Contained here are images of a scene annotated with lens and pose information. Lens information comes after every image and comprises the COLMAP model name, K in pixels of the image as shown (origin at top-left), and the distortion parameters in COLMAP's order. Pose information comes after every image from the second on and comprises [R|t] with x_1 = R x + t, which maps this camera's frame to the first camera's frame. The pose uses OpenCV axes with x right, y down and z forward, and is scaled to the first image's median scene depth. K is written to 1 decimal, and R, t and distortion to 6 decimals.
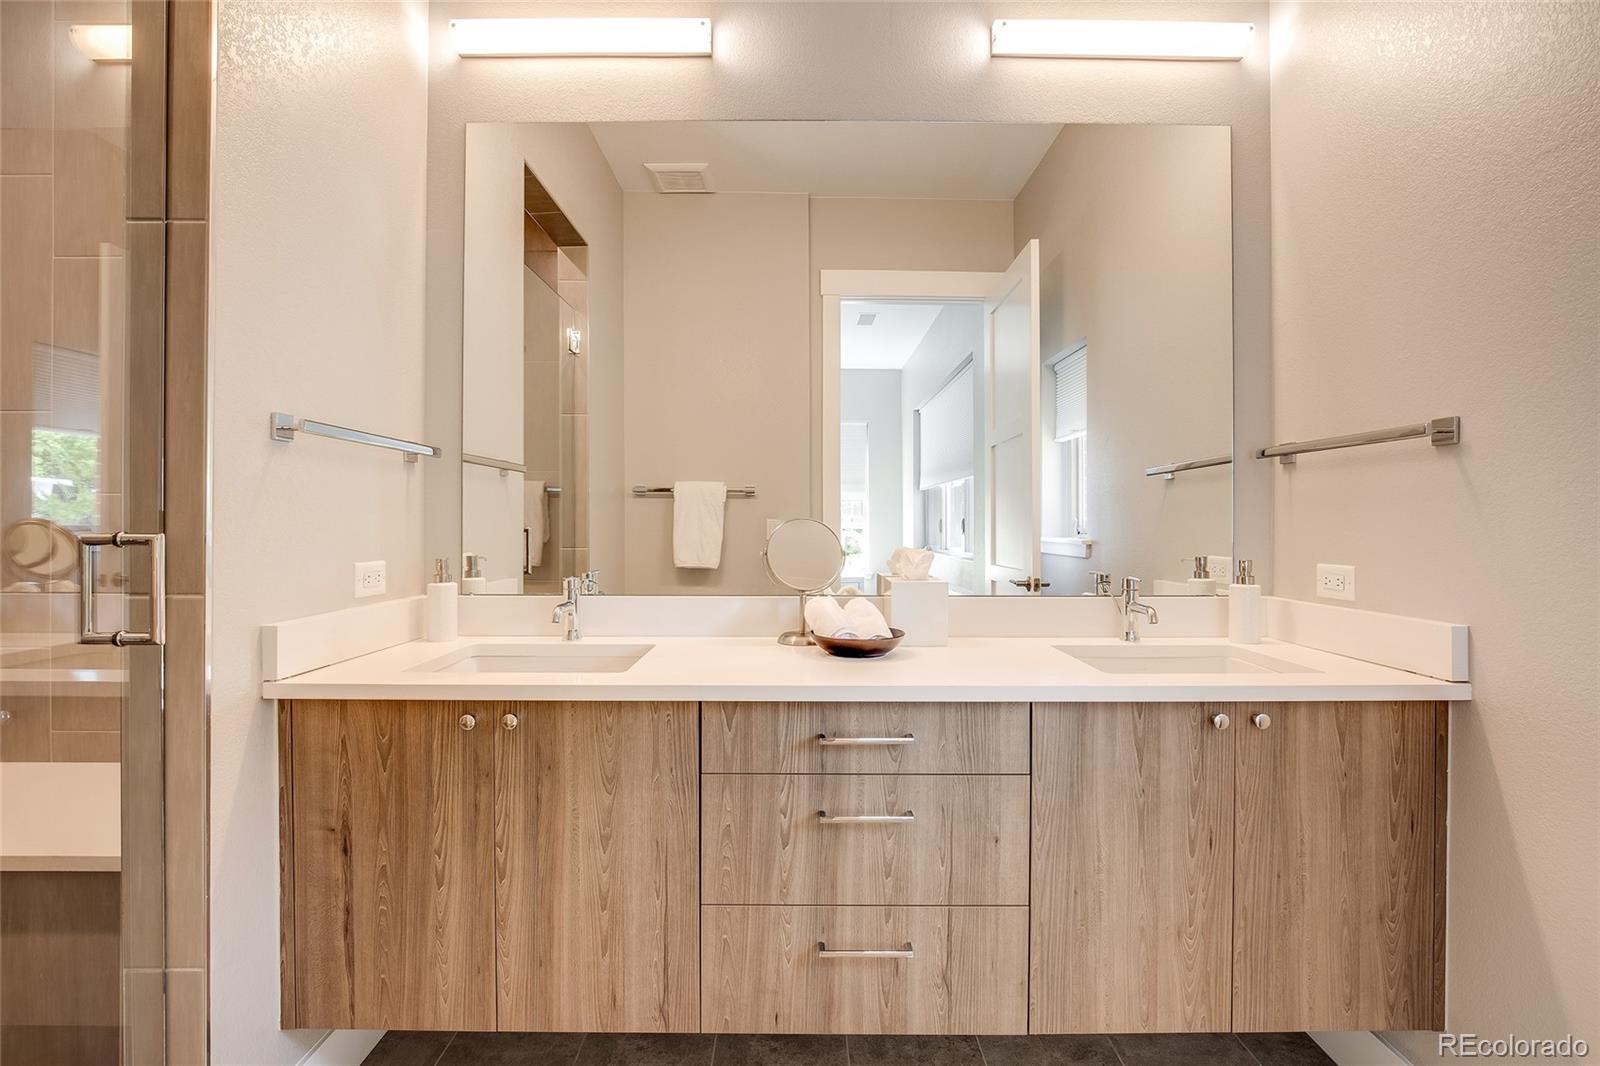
lens RADIAL K [[756.2, 0, 816.0], [0, 756.2, 520.4], [0, 0, 1]] dist [-0.022822, 0.005317]
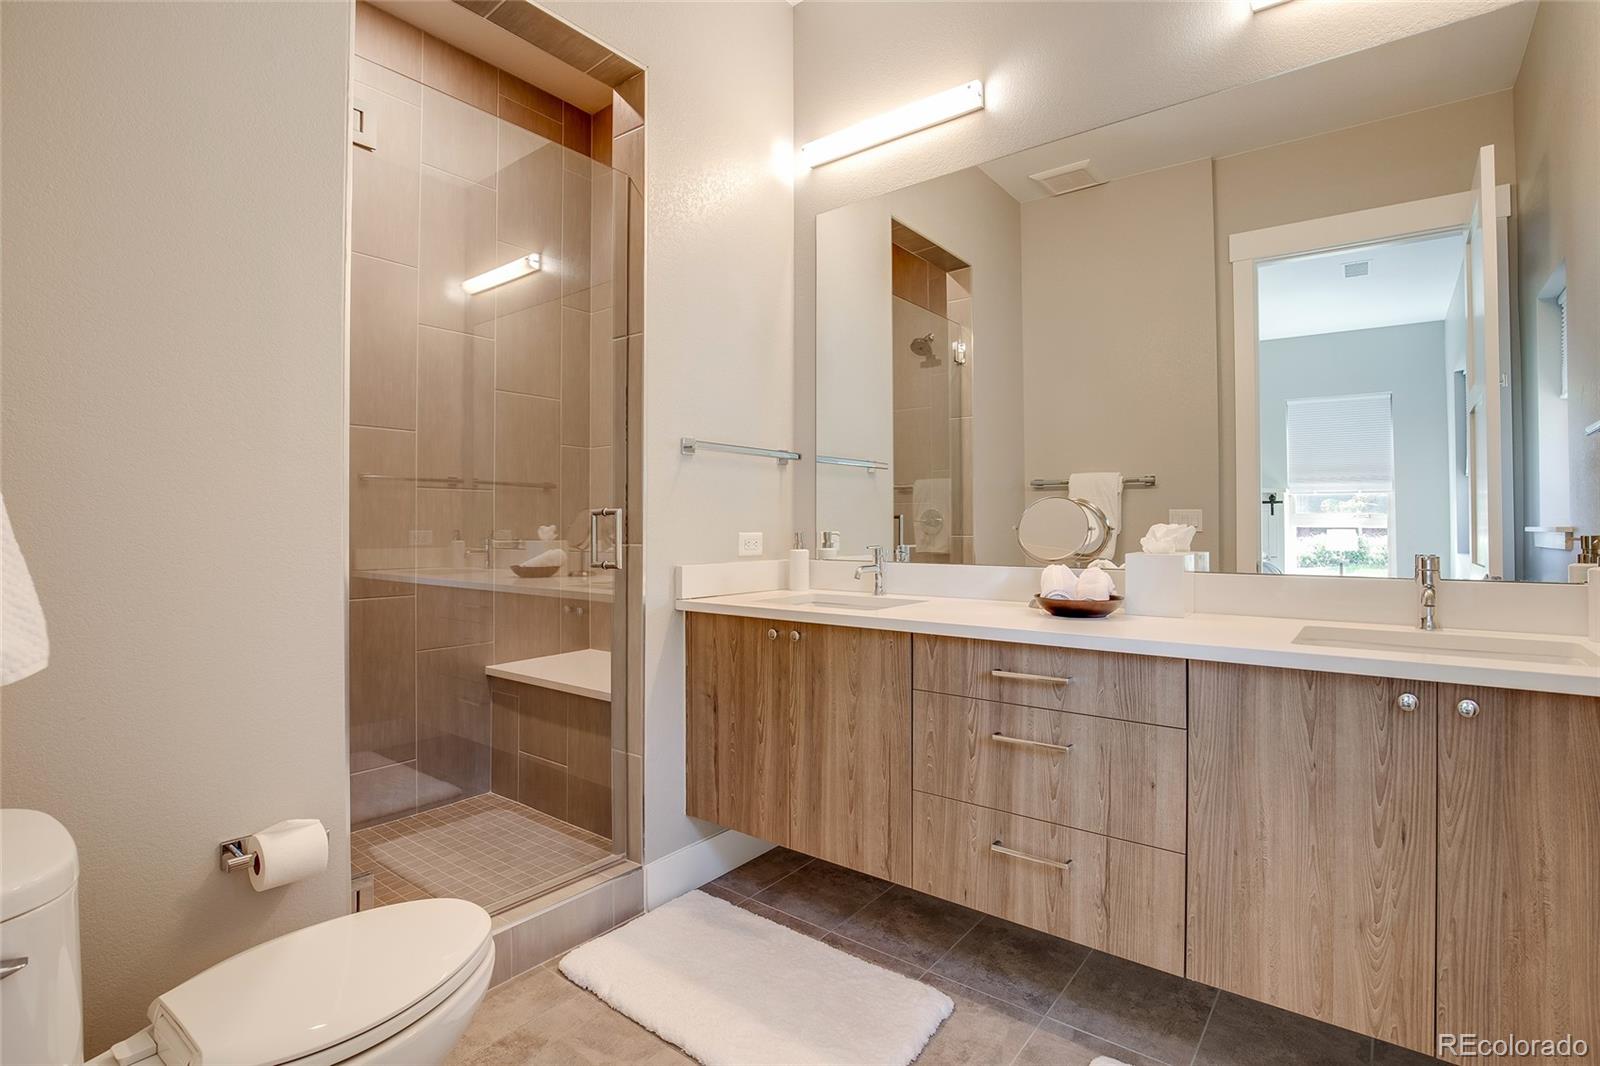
lens RADIAL K [[756.2, 0, 770.1], [0, 756.2, 511.3], [0, 0, 1]] dist [-0.022822, 0.005317]
pose [[0.777698, -0.012146, -0.628521, 0.488620], [0.004008, 0.999889, -0.014364, 0.045076], [0.628626, 0.008652, 0.777660, -0.181755]]
